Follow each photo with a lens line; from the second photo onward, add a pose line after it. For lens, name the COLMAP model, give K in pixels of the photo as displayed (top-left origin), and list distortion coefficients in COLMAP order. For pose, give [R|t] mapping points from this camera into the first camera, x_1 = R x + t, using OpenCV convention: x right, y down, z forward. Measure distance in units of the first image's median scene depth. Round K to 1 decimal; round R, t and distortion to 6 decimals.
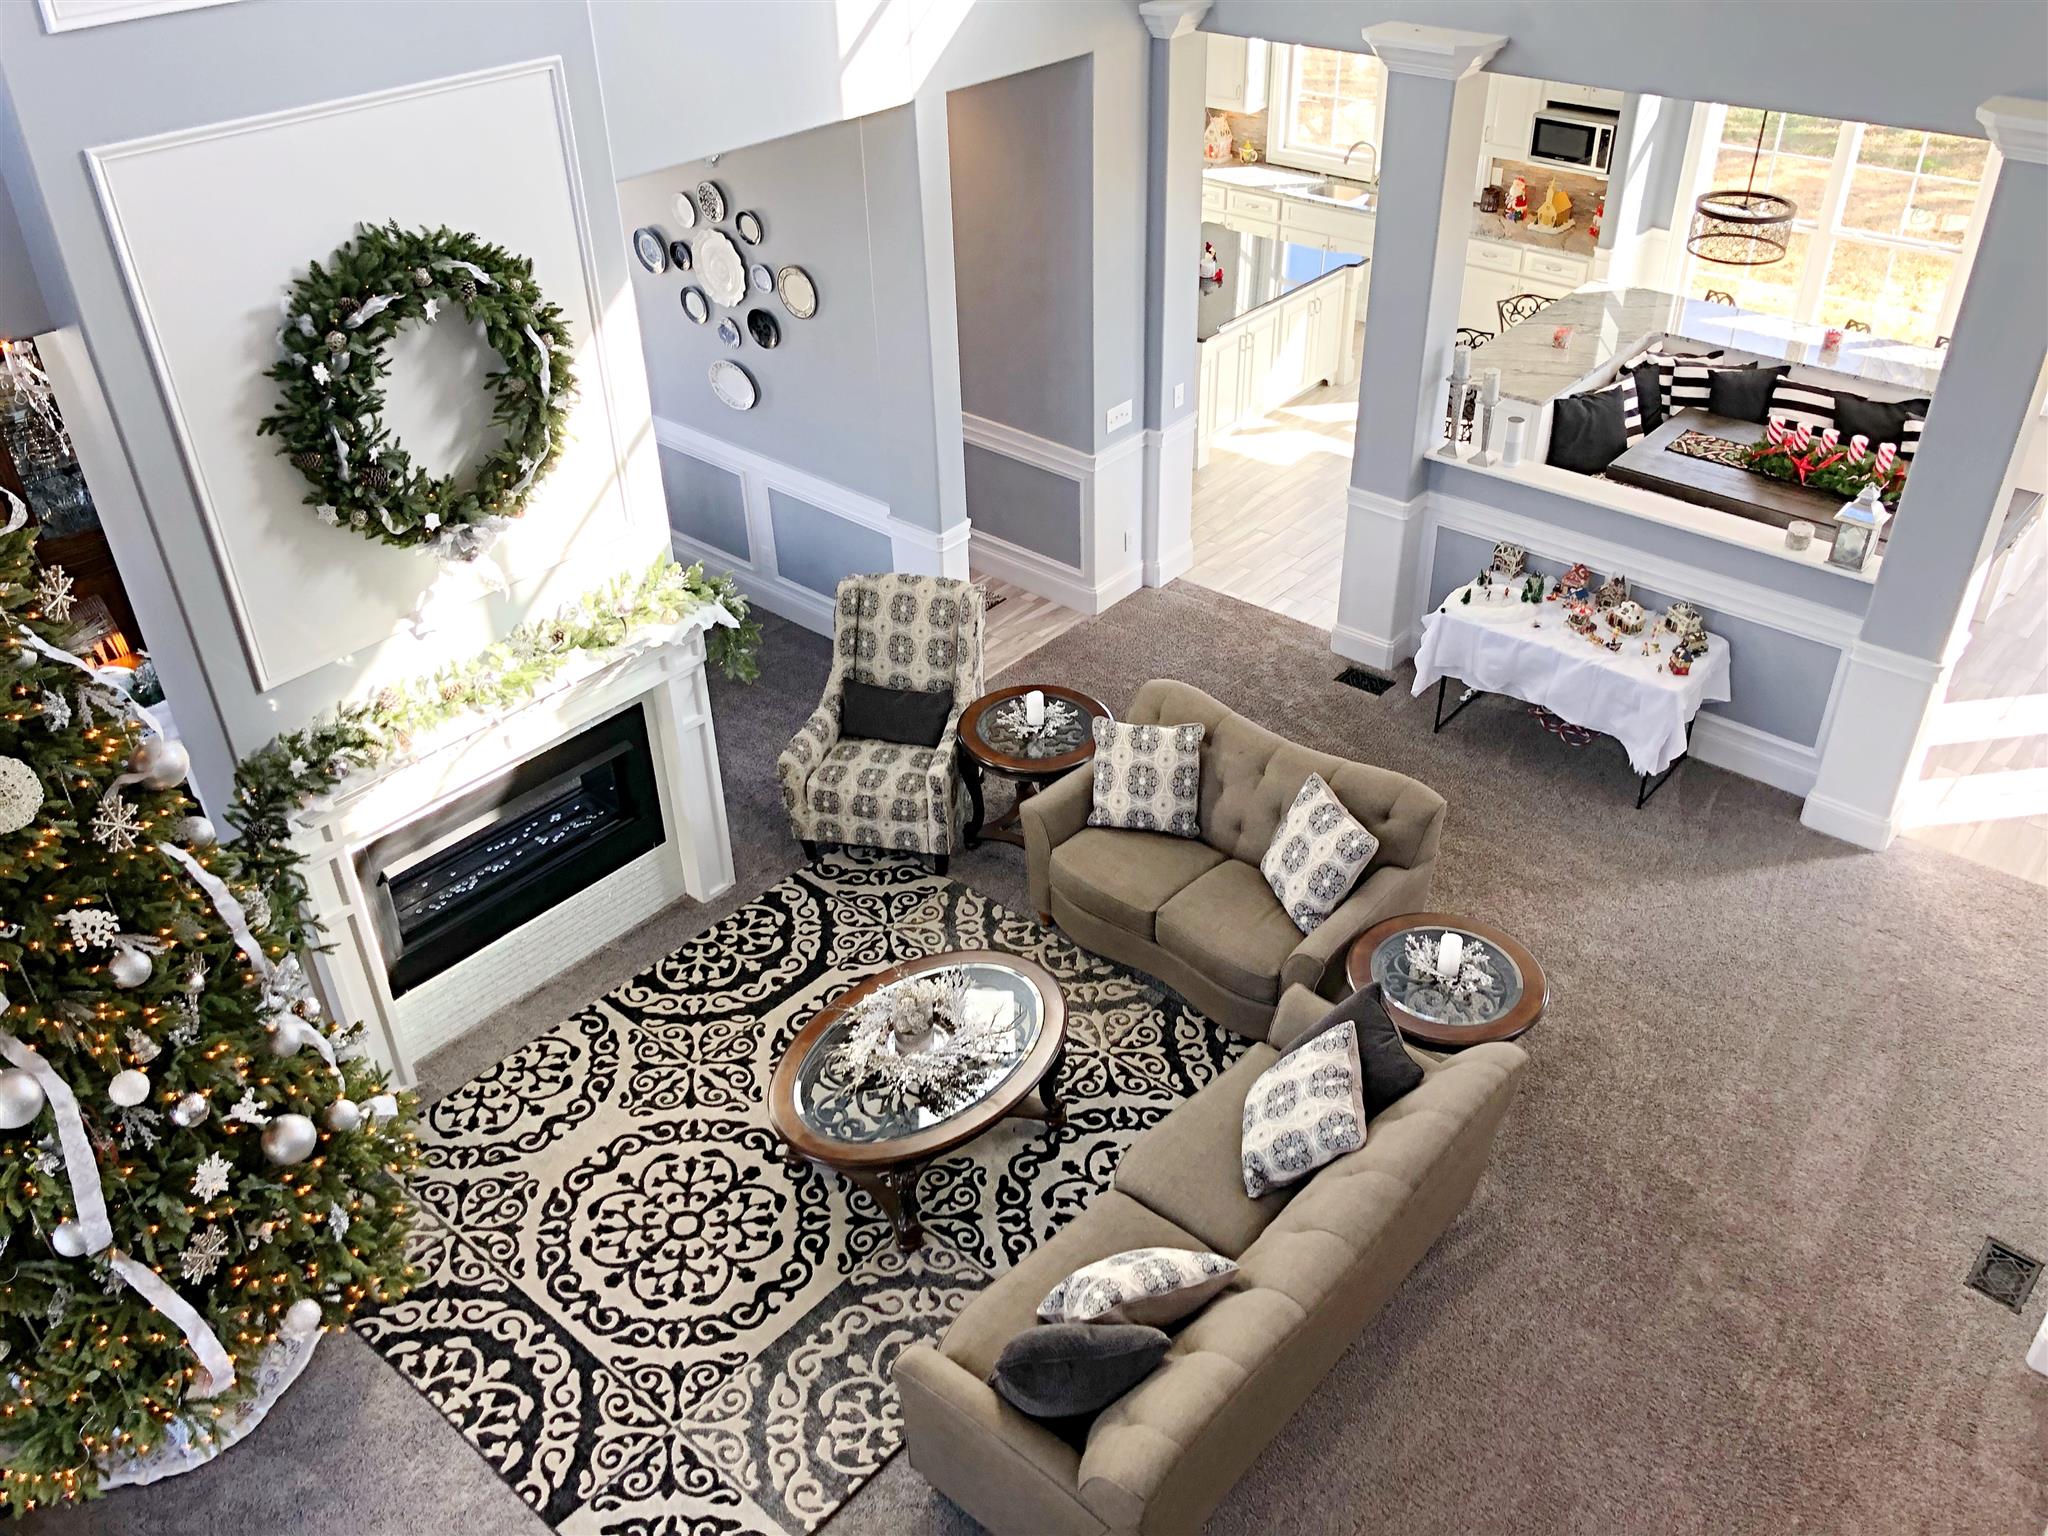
lens RADIAL K [[1672.7, 0, 1053.5], [0, 1672.7, 748.3], [0, 0, 1]] dist [0.009878, -0.004300]
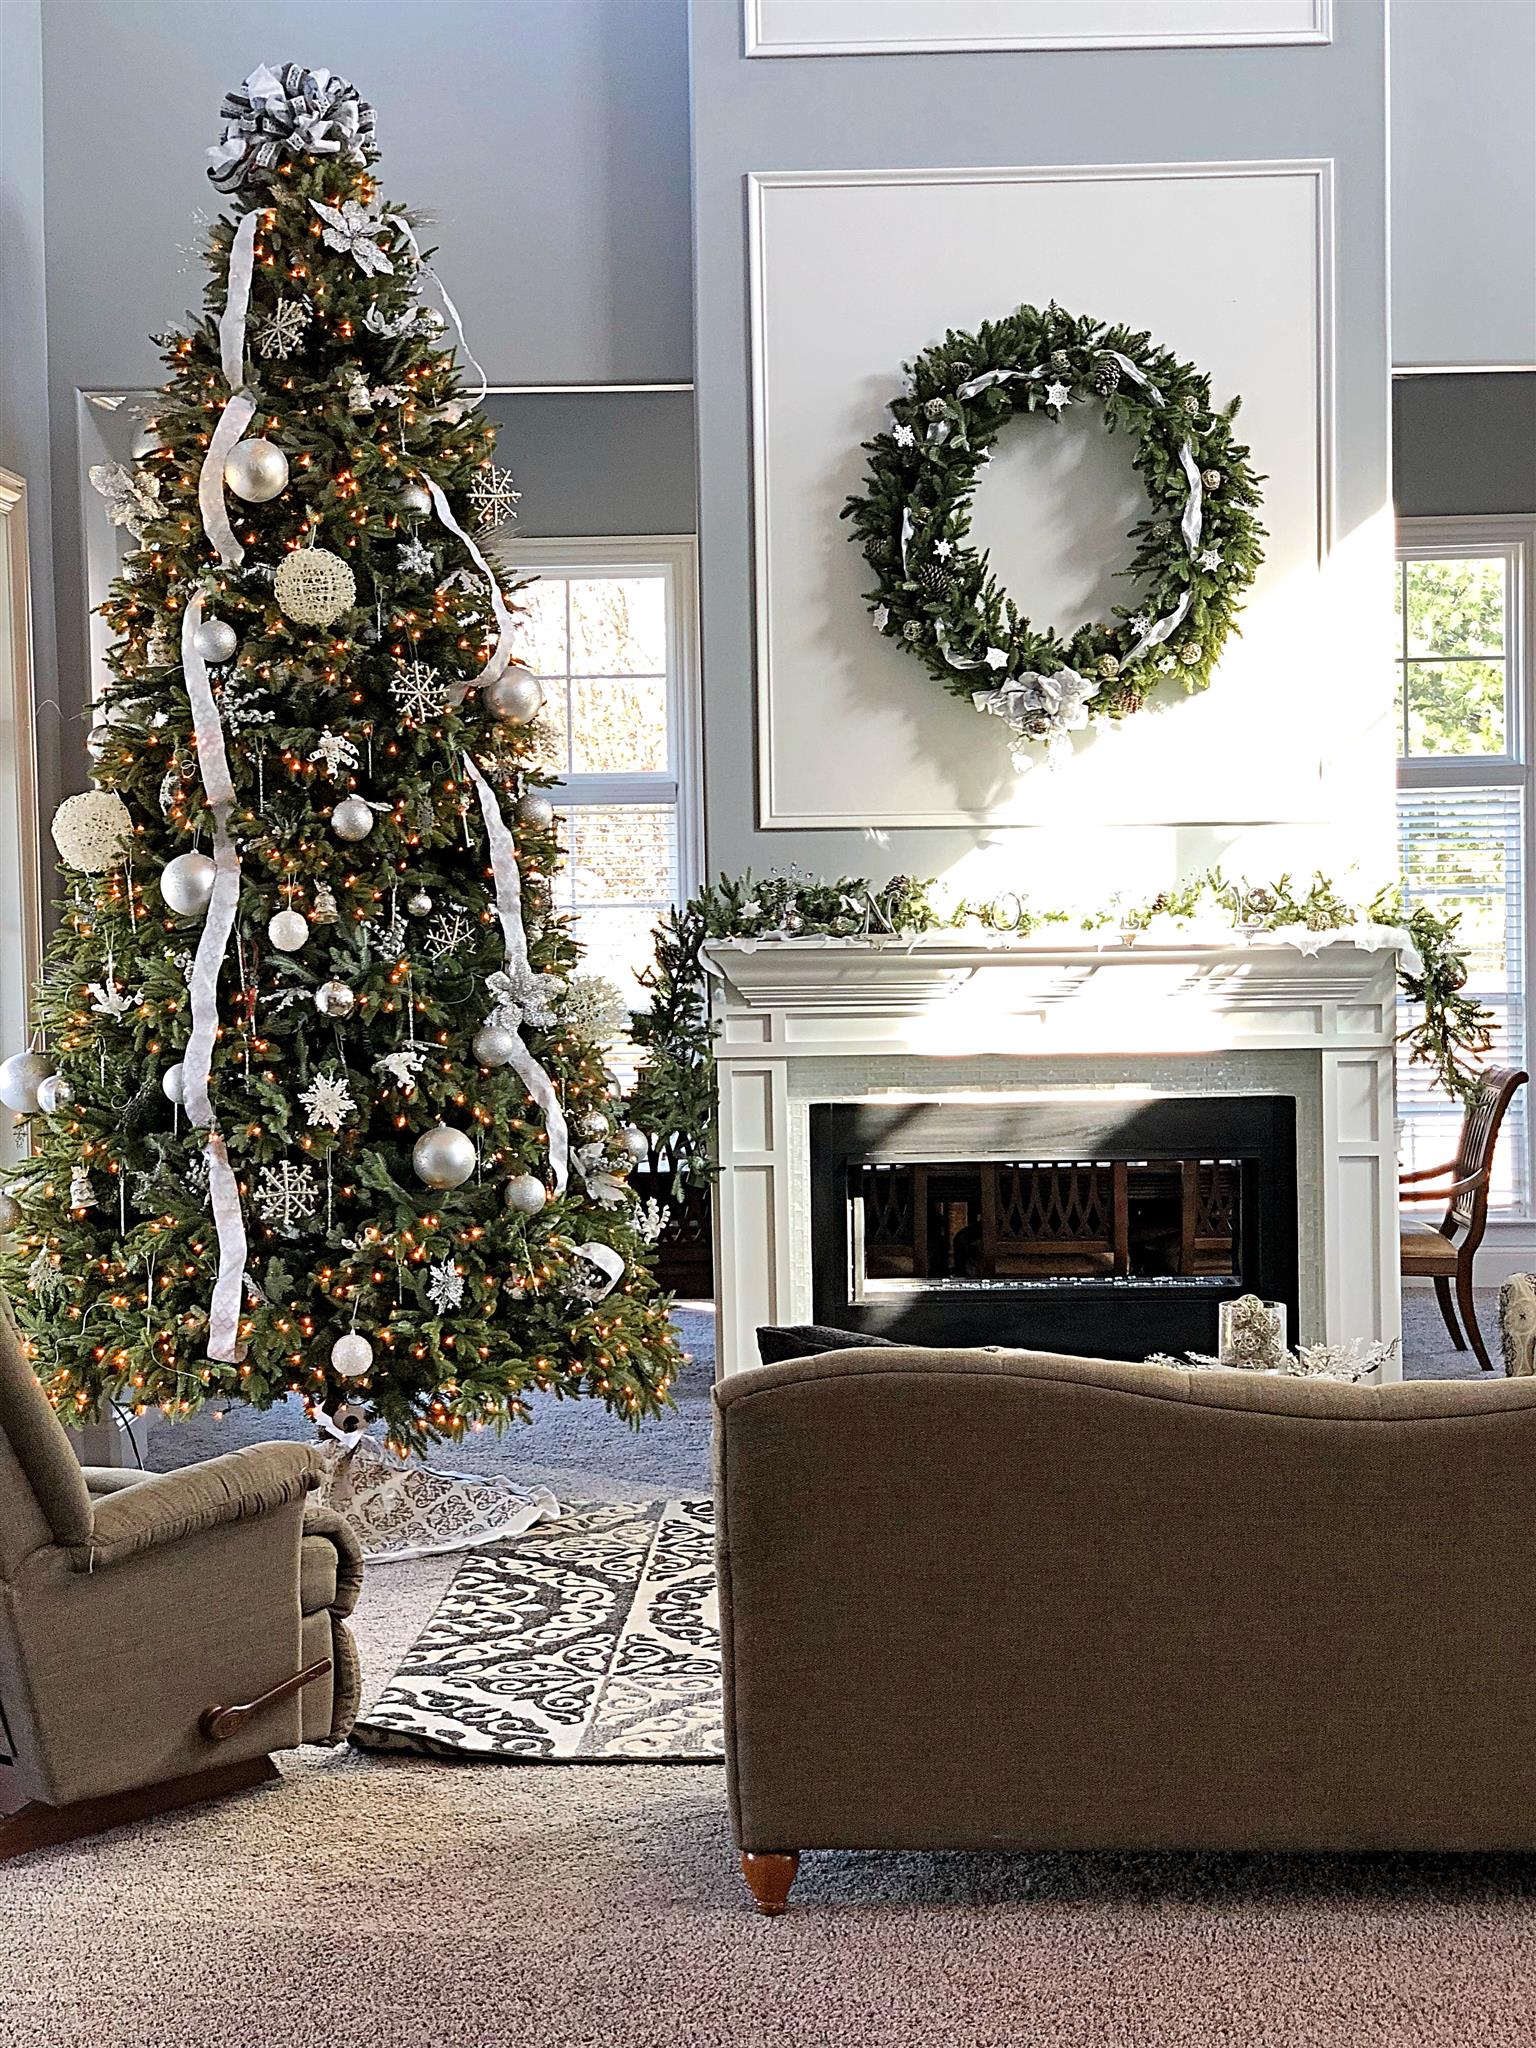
lens RADIAL K [[3042.5, 0, 768.0], [0, 3042.5, 1024.0], [0, 0, 1]] dist [0.070064, -0.002458]
pose [[0.616037, 0.033412, -0.787008, 0.683108], [-0.433047, 0.848943, -0.302929, 0.481522], [0.658004, 0.527427, 0.537449, 0.246370]]
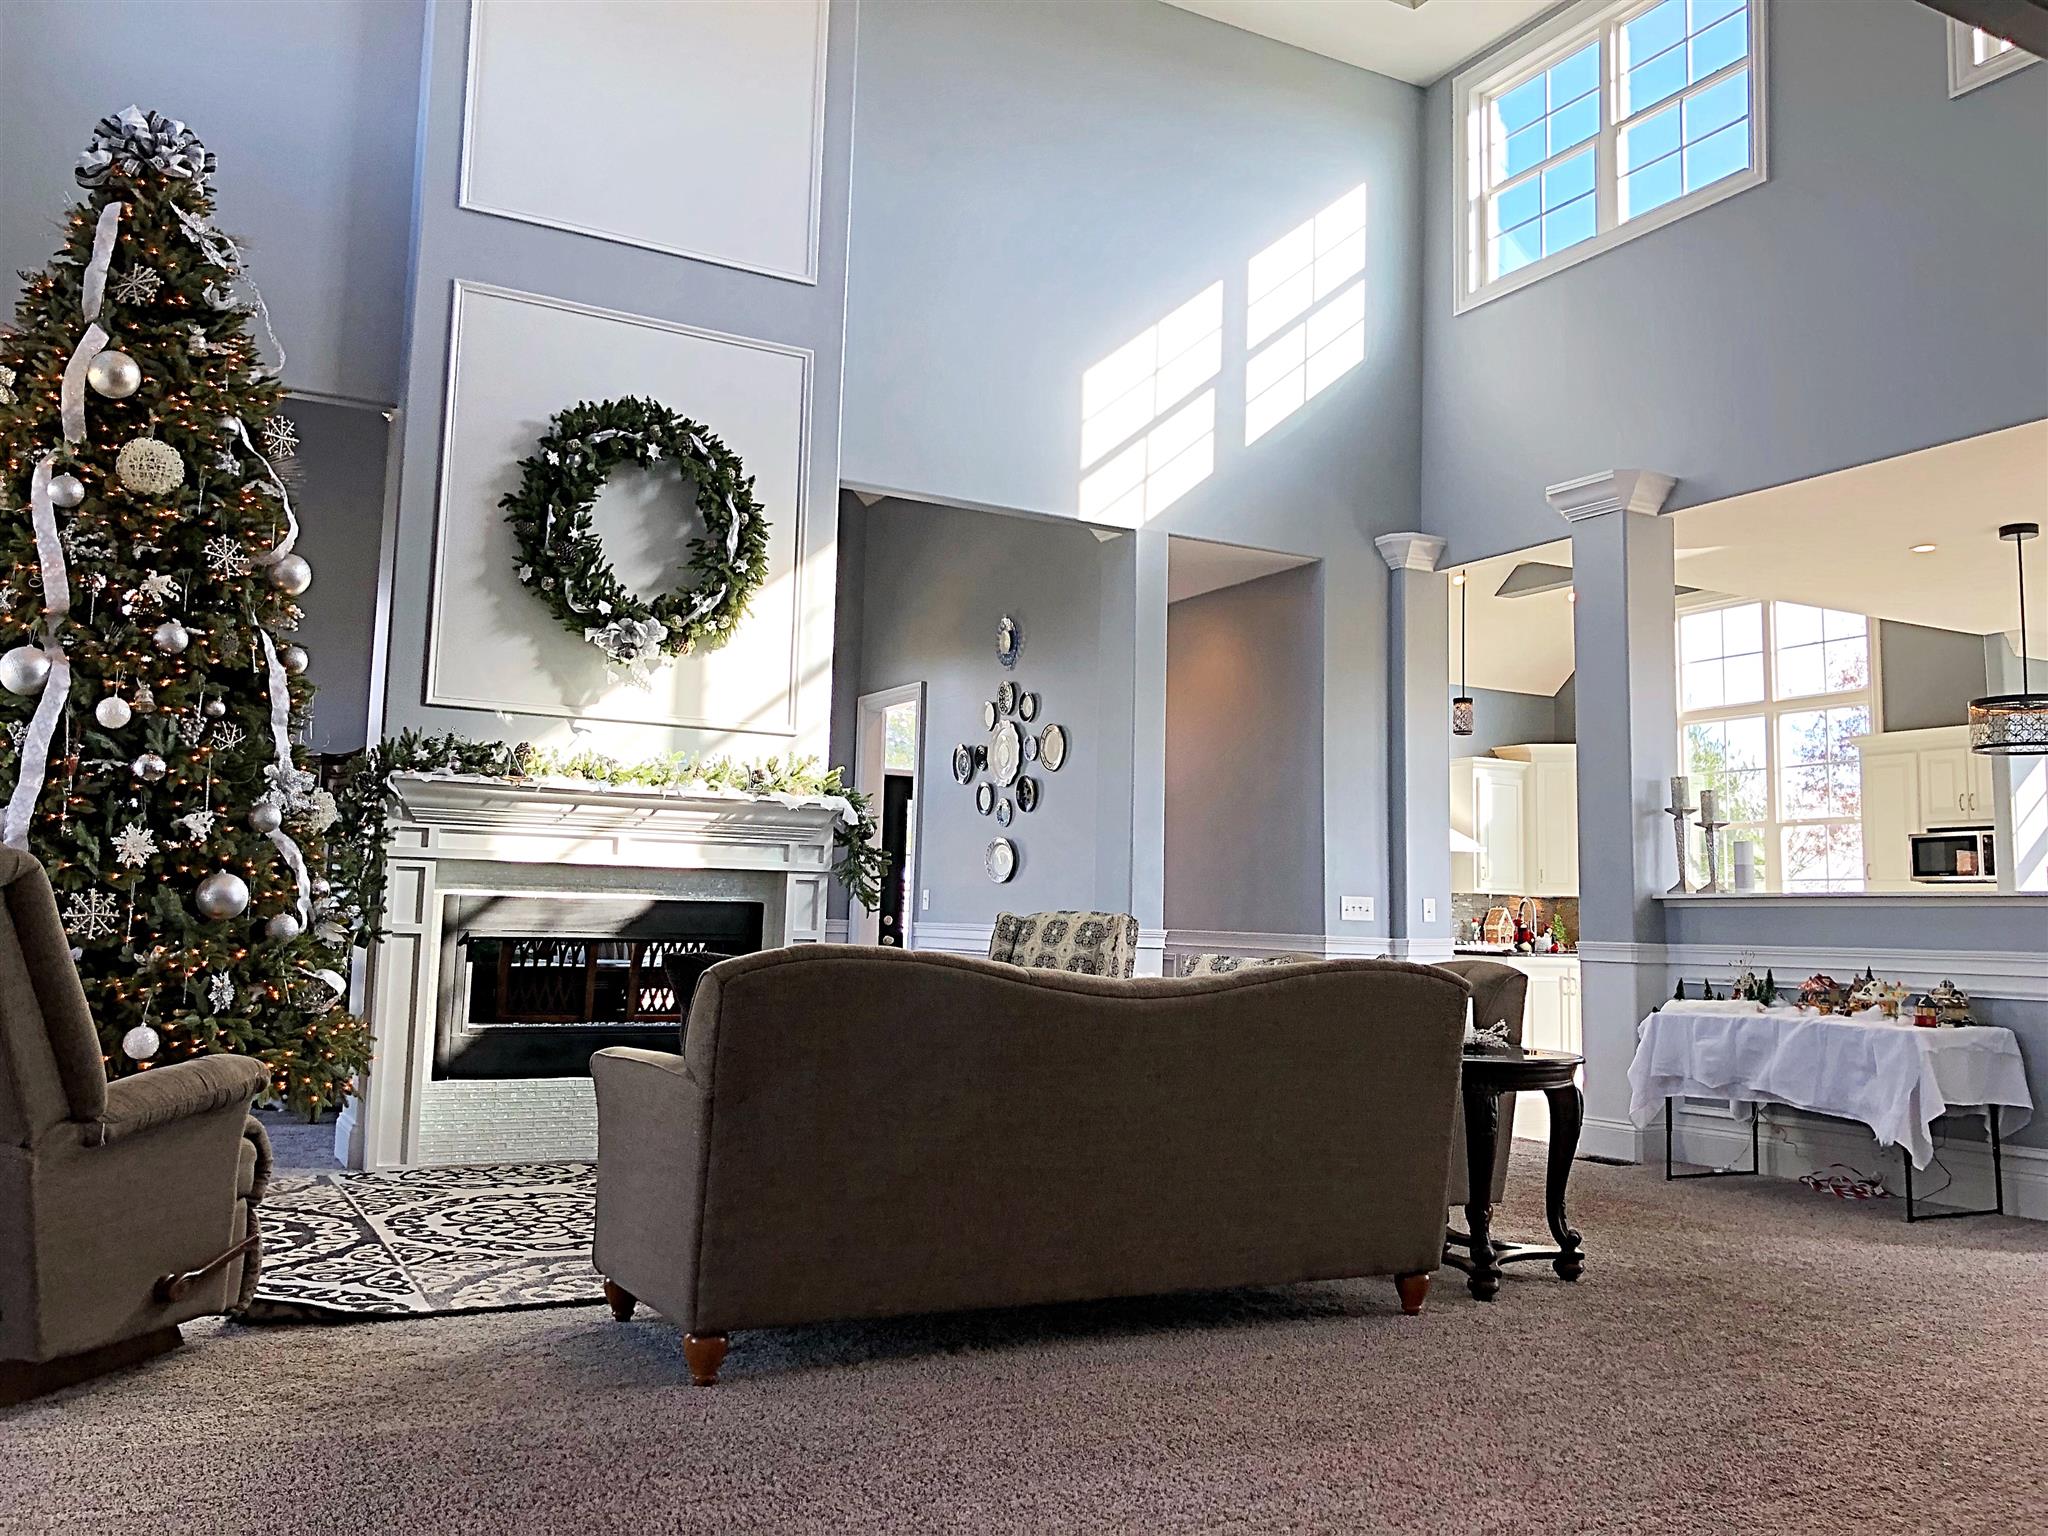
lens RADIAL K [[1681.8, 0, 1034.1], [0, 1681.8, 739.2], [0, 0, 1]] dist [0.021643, -0.006494]
pose [[0.929740, -0.007079, -0.368148, 0.364898], [-0.234933, 0.758463, -0.607898, 0.599035], [0.283530, 0.651677, 0.703511, 0.282780]]
